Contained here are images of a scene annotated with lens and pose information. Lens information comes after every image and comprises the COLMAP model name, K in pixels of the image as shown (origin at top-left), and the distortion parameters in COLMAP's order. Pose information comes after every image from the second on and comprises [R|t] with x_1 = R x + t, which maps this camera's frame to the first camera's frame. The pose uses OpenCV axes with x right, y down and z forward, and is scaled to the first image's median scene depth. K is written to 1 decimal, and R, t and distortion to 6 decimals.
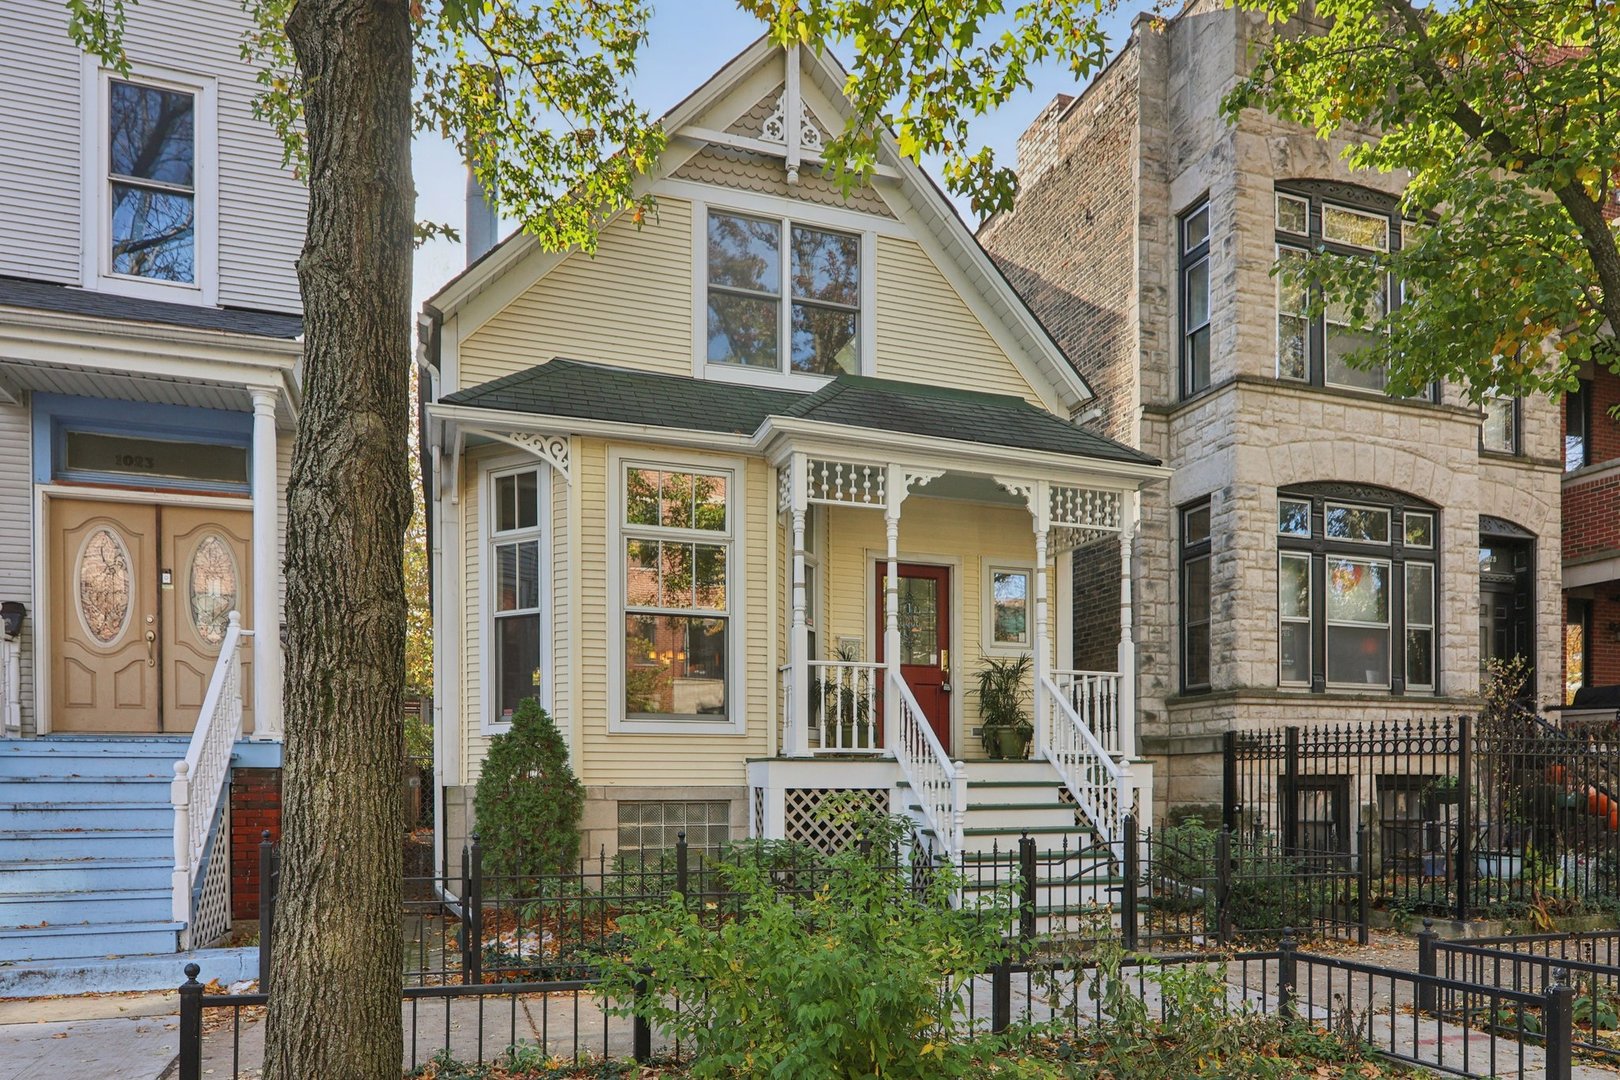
lens RADIAL K [[1019.3, 0, 810.8], [0, 1019.3, 627.8], [0, 0, 1]] dist [-0.010519, 0.000305]
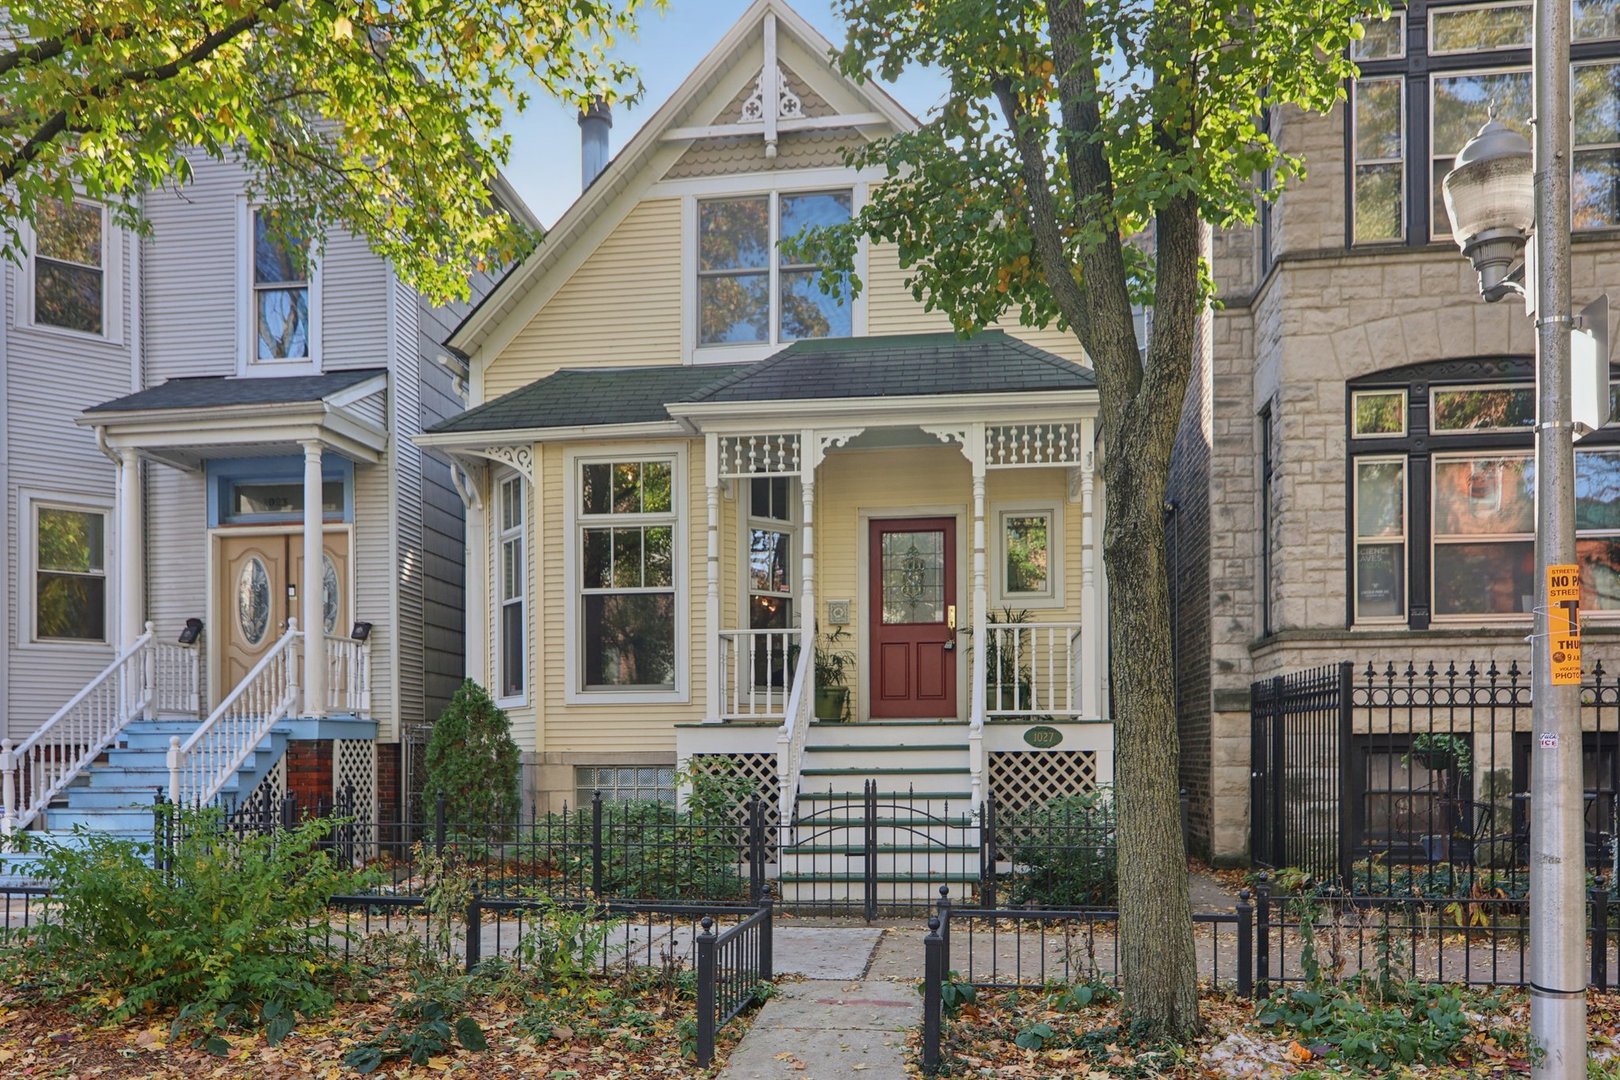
lens RADIAL K [[1177.1, 0, 809.7], [0, 1177.1, 539.0], [0, 0, 1]] dist [-0.009950, -0.001404]
pose [[0.895379, -0.086092, -0.436904, 0.521130], [0.073389, 0.996246, -0.045909, 0.000574], [0.439217, 0.009042, 0.898336, -0.039012]]
